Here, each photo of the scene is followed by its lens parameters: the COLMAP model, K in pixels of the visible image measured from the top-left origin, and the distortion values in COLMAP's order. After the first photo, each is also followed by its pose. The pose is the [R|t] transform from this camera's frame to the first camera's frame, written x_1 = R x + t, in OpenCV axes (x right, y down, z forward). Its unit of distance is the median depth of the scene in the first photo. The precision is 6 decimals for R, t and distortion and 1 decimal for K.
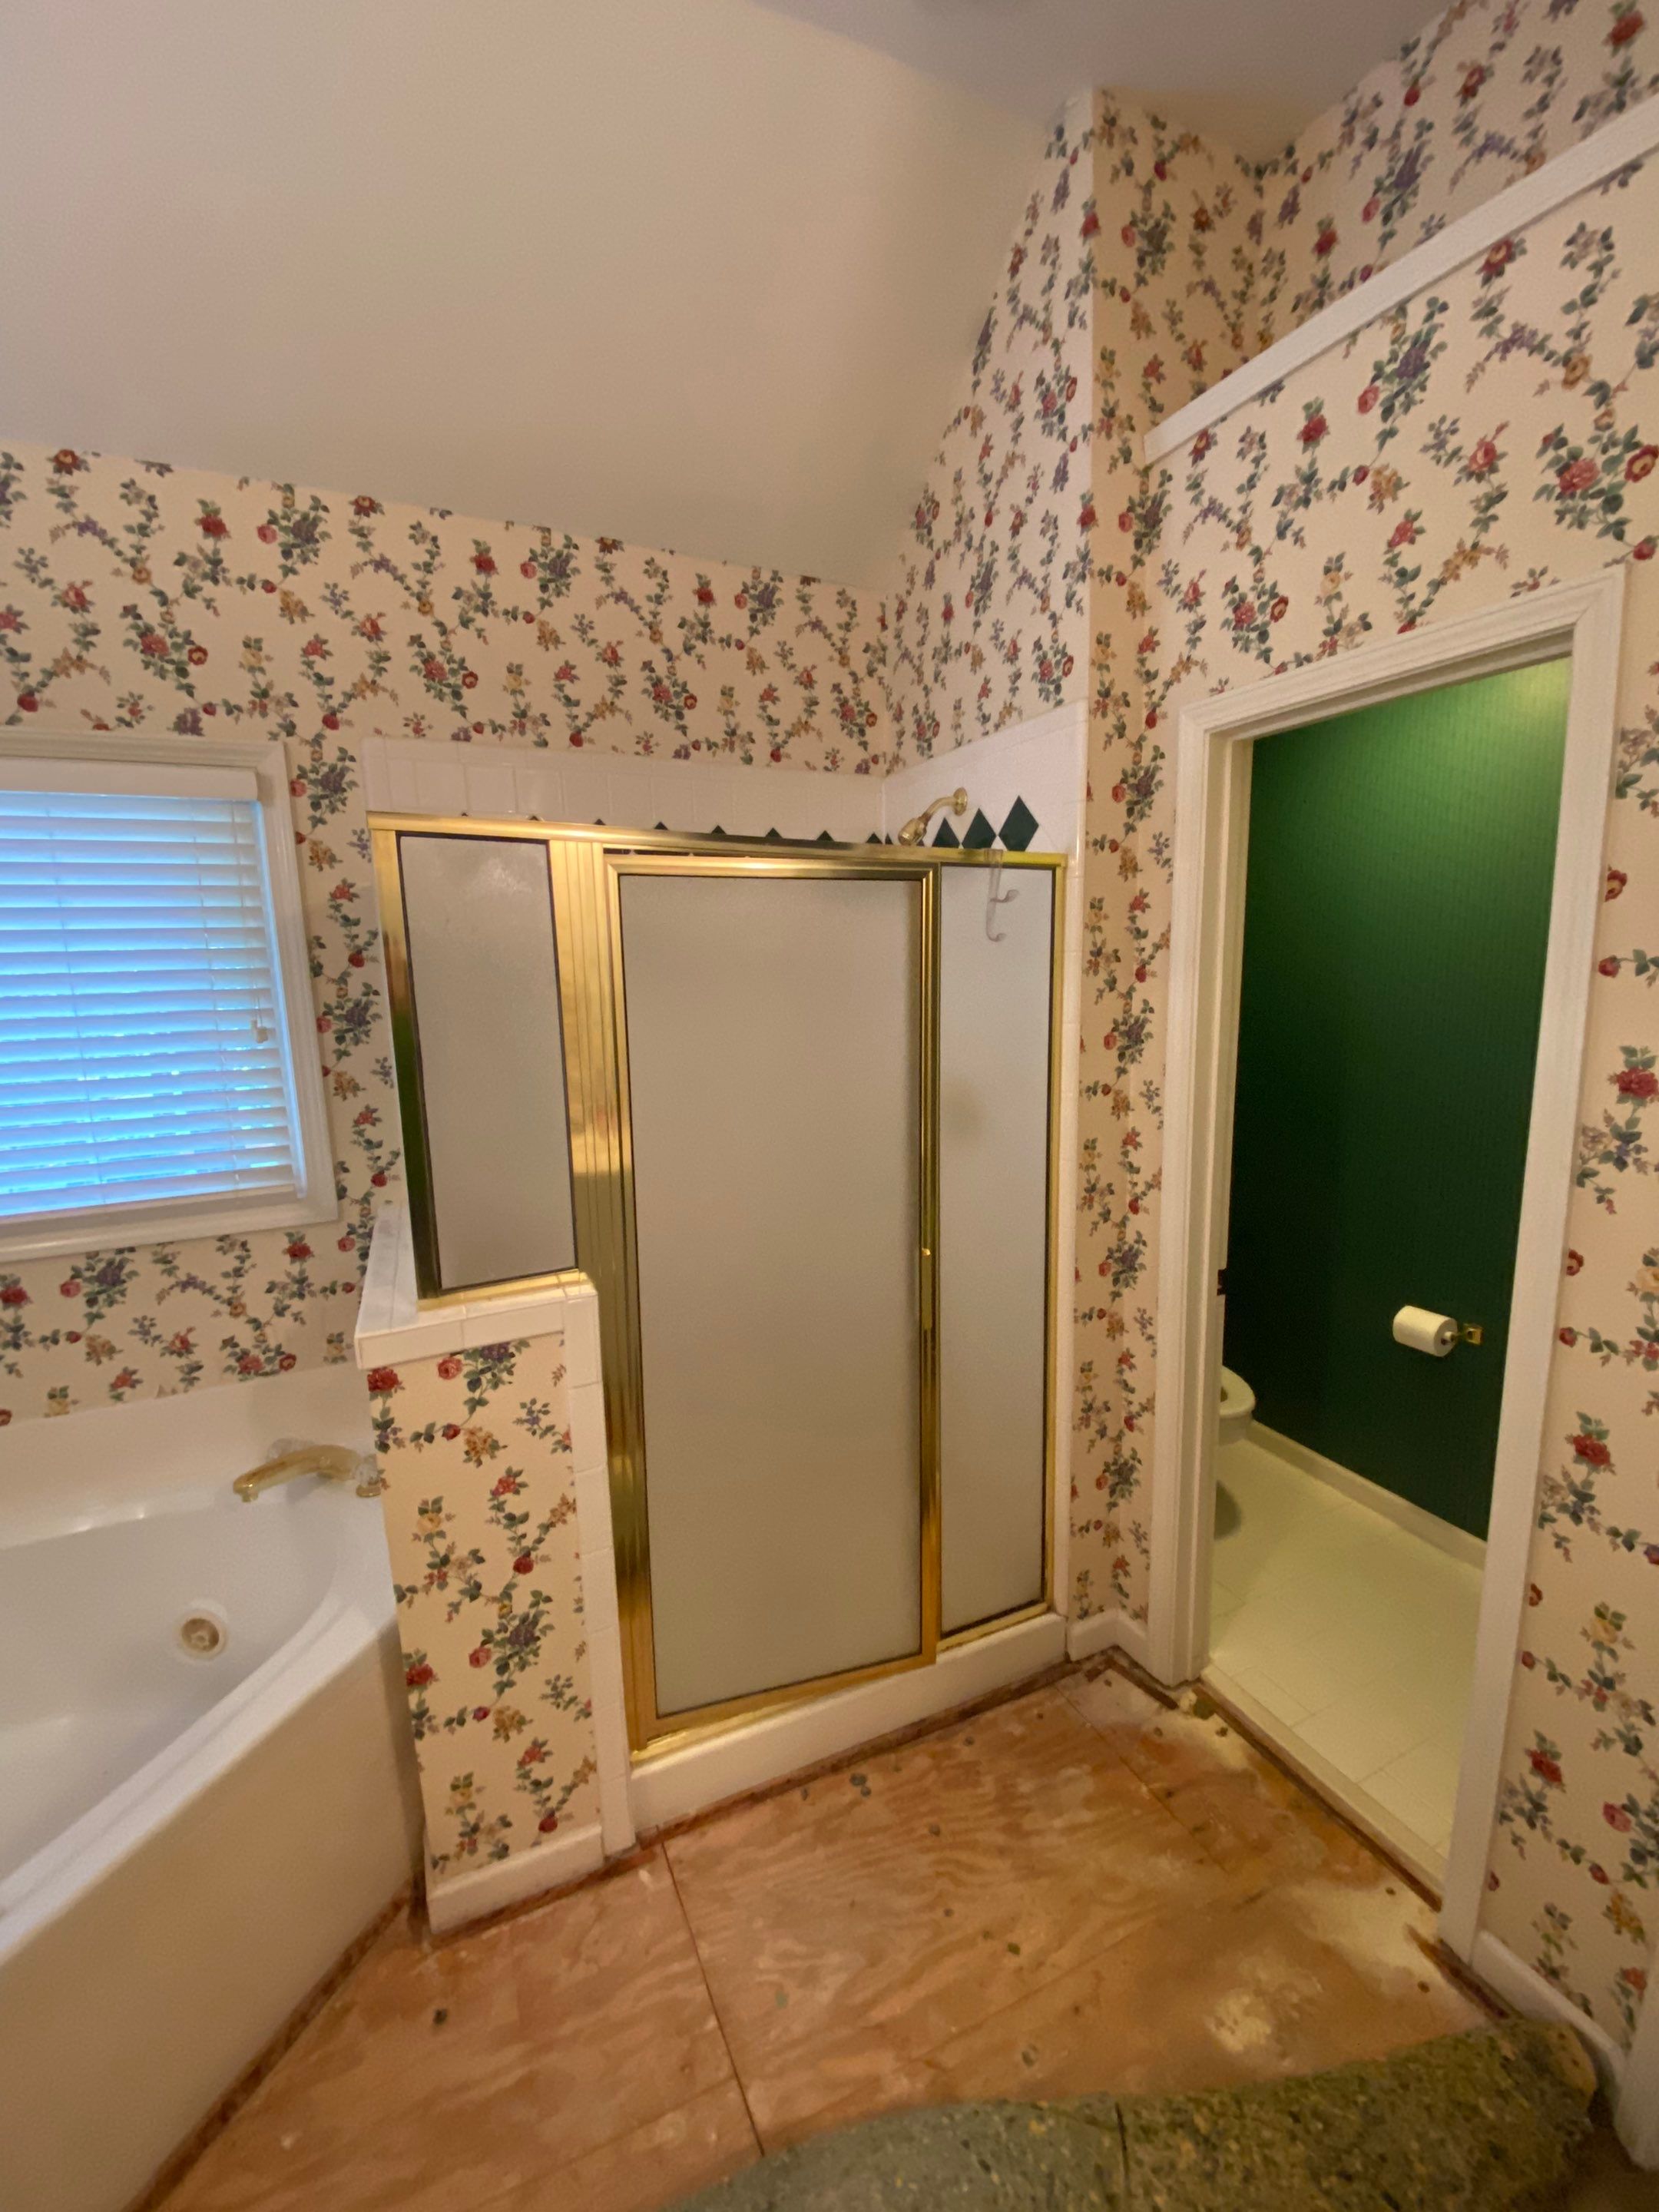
lens RADIAL K [[894.5, 0, 833.6], [0, 894.5, 1105.0], [0, 0, 1]] dist [0.006910, -0.014940]
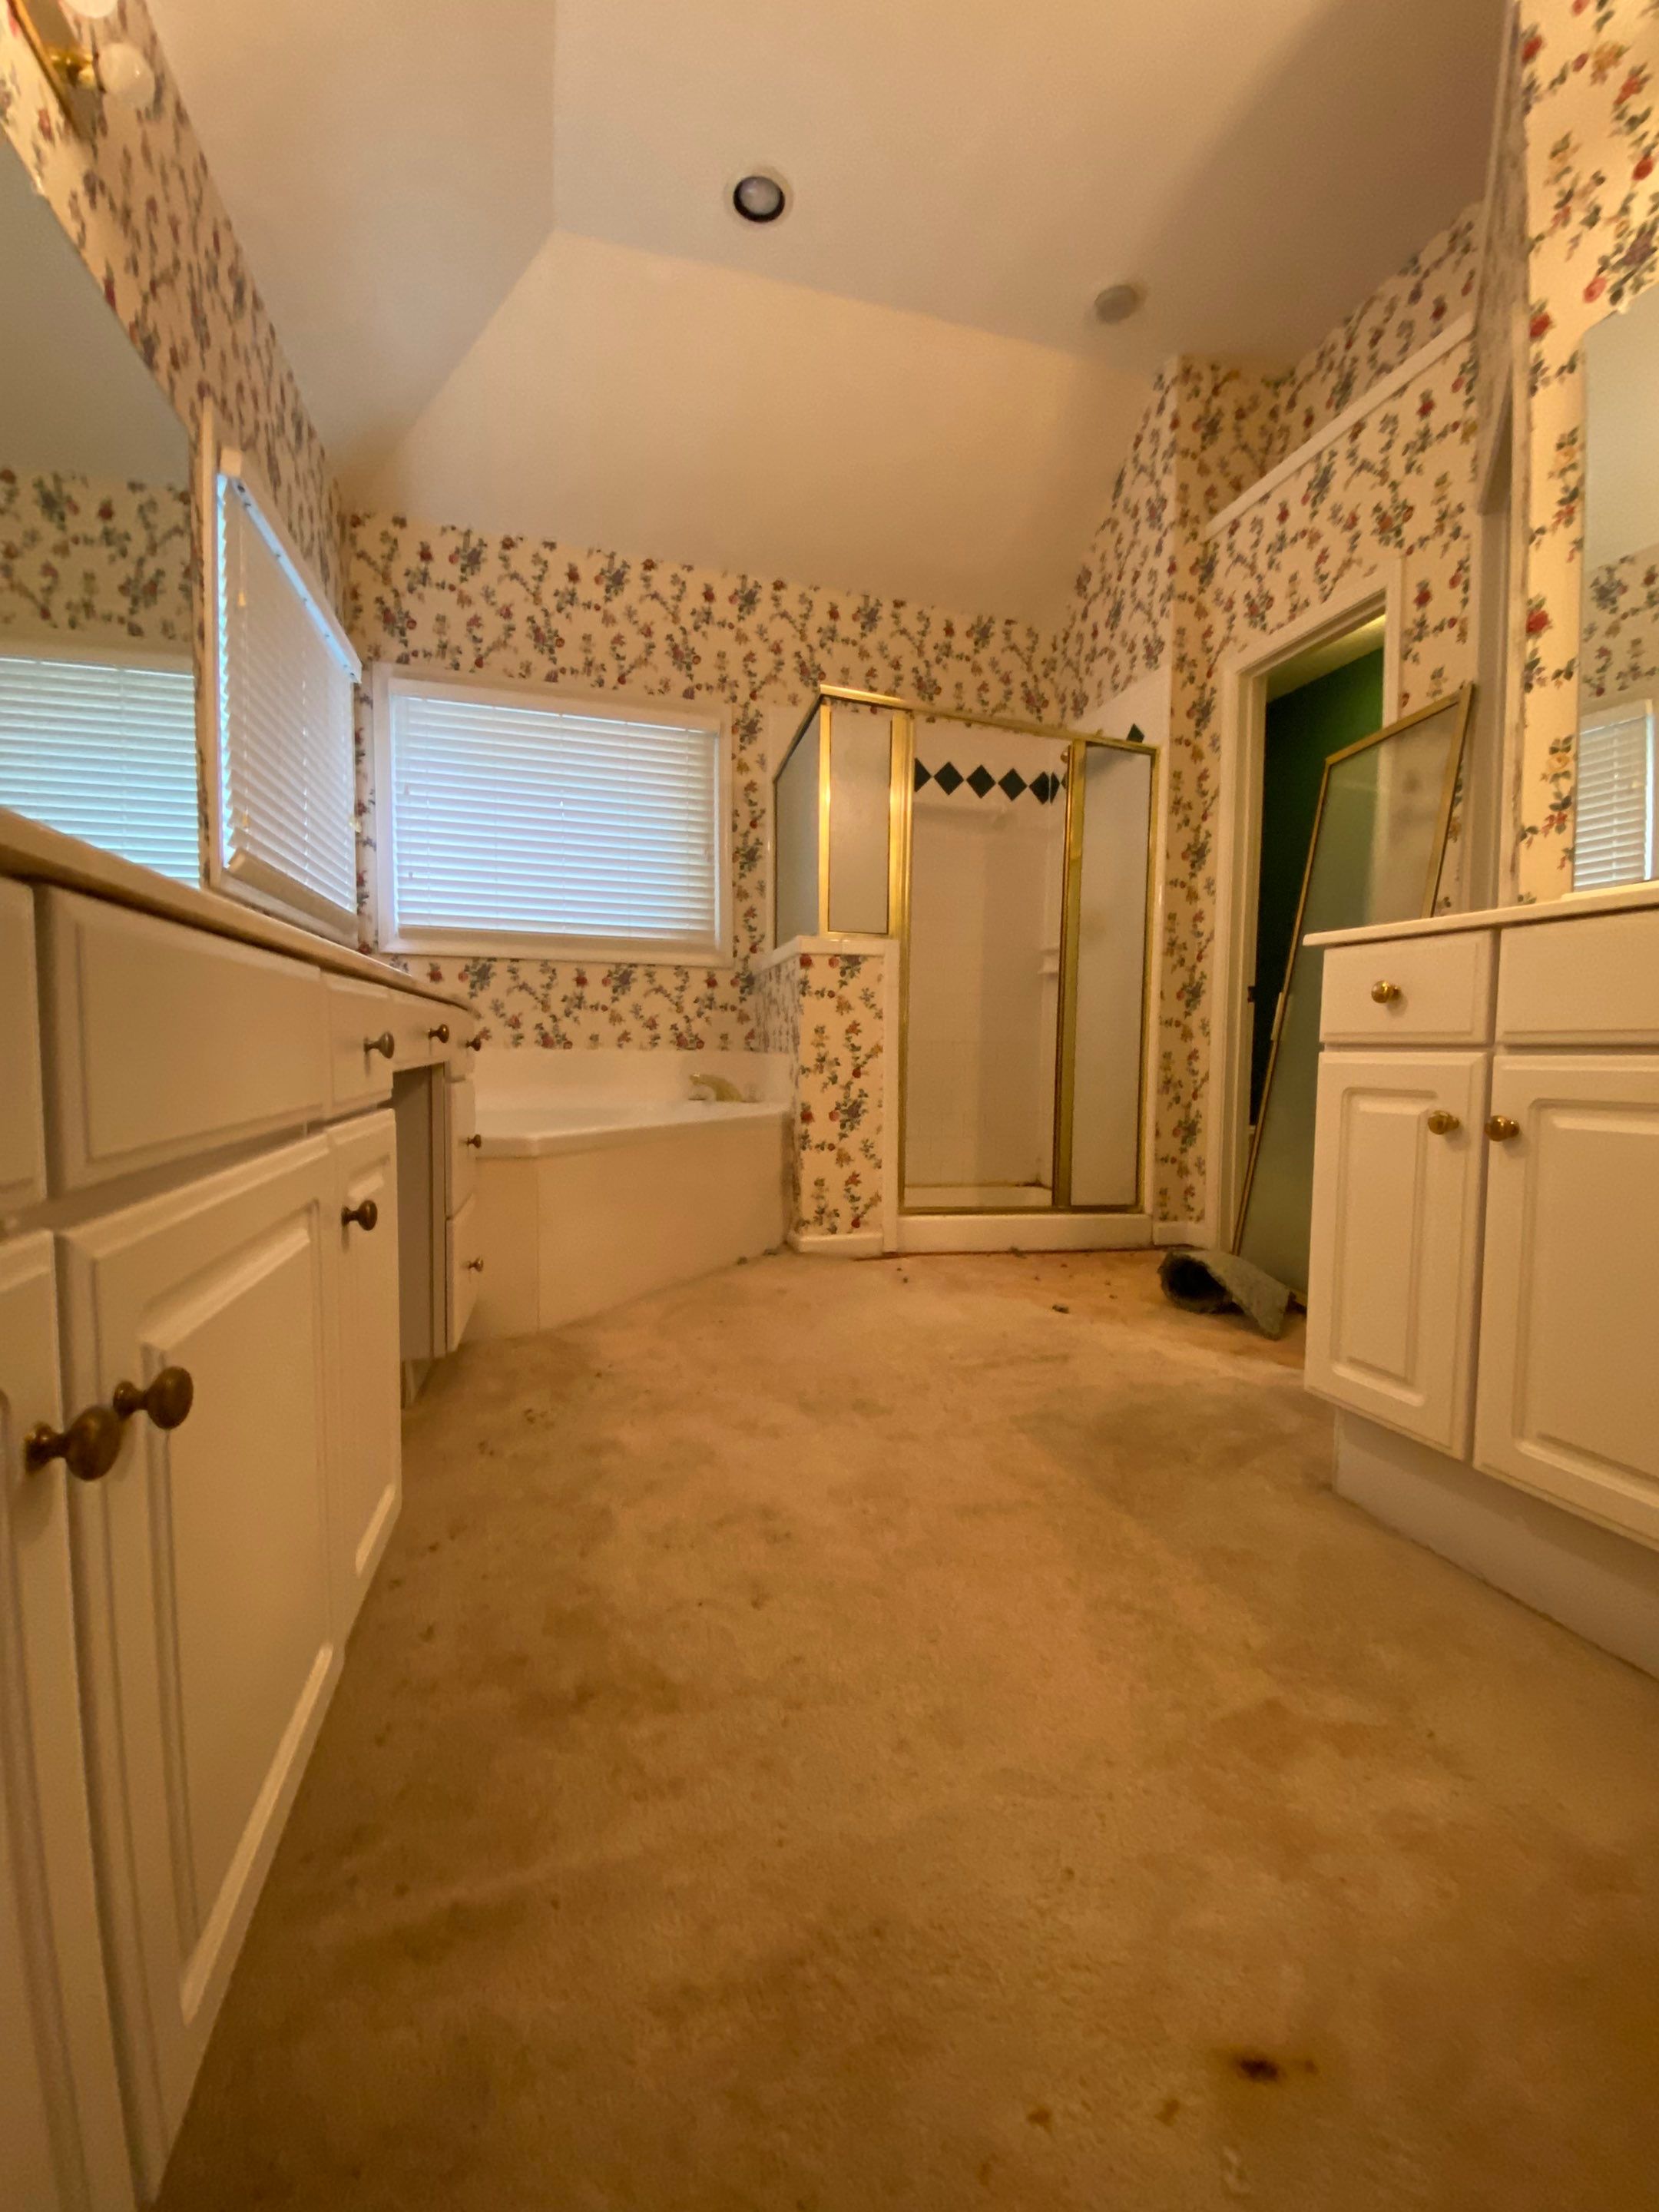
lens RADIAL K [[894.5, 0, 830.5], [0, 894.5, 1108.1], [0, 0, 1]] dist [0.006910, -0.014940]
pose [[0.986076, 0.041194, -0.161114, -0.063713], [-0.057275, 0.993686, -0.096477, 0.612700], [0.156123, 0.104362, 0.982209, -0.740908]]
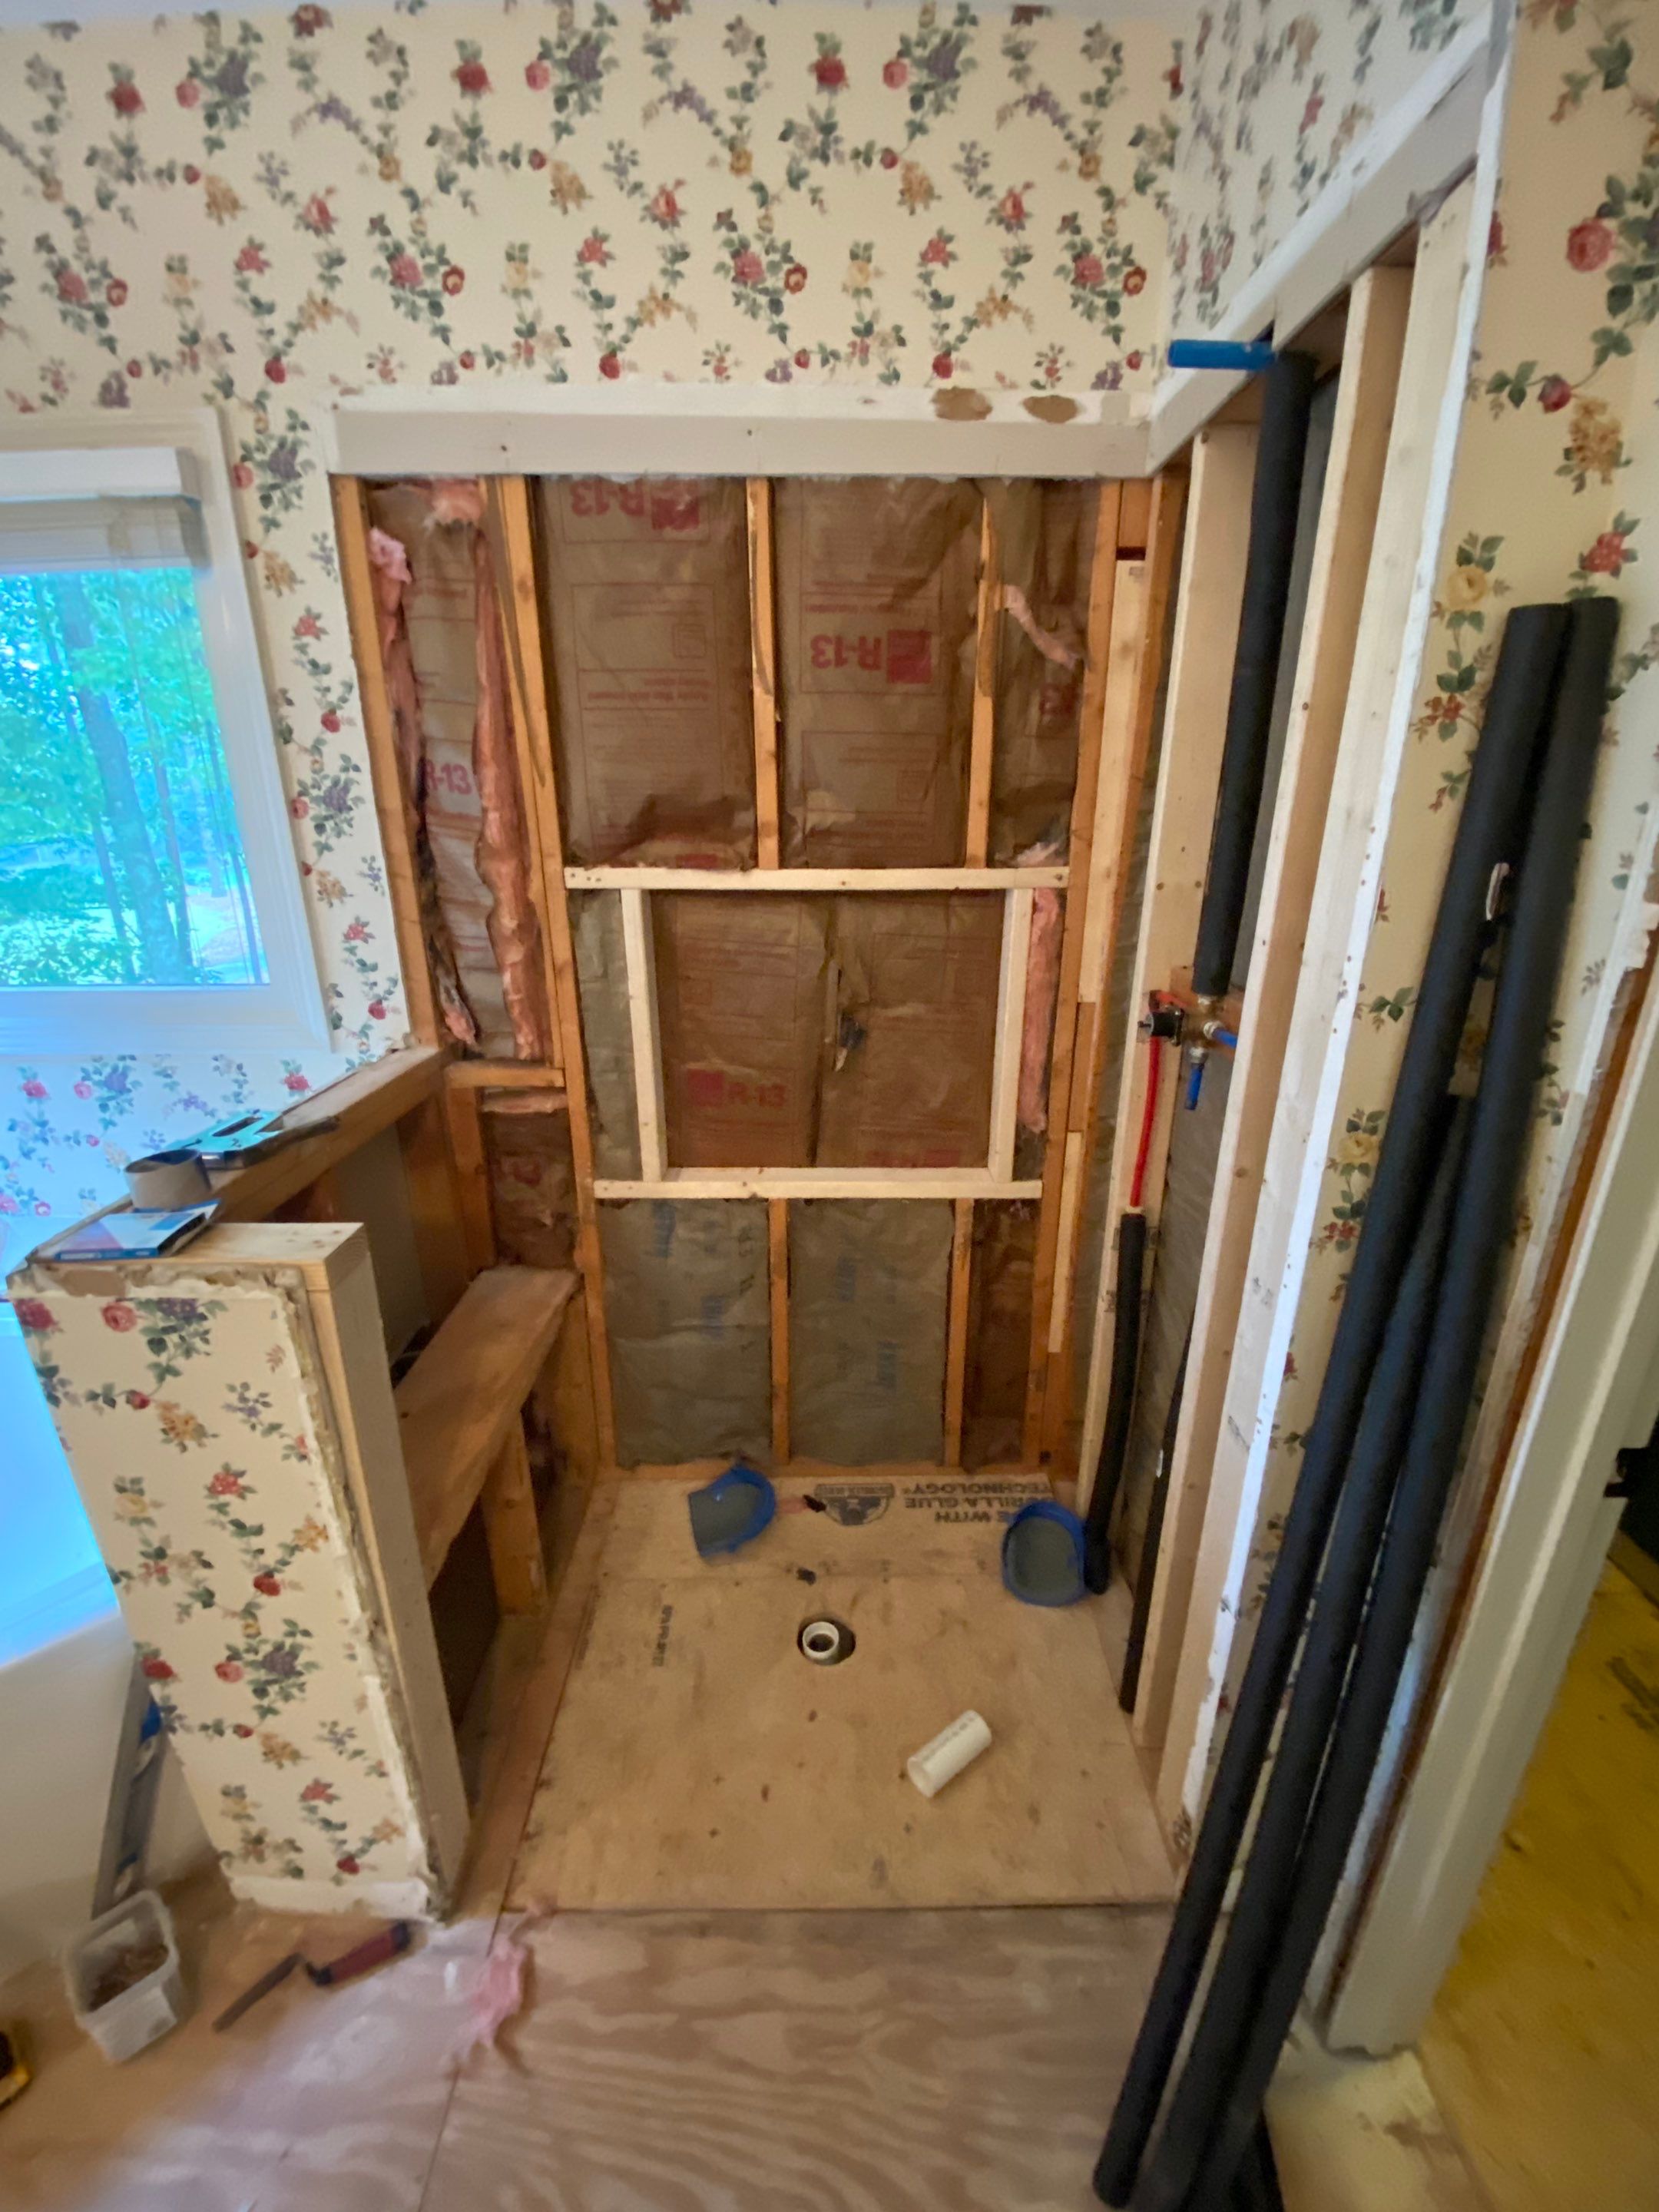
lens RADIAL K [[894.5, 0, 837.3], [0, 894.5, 1101.0], [0, 0, 1]] dist [0.006910, -0.014940]
pose [[0.908131, 0.159337, -0.387183, 0.219007], [-0.089738, 0.977338, 0.191723, -0.032476], [0.408957, -0.139364, 0.901849, 0.465652]]
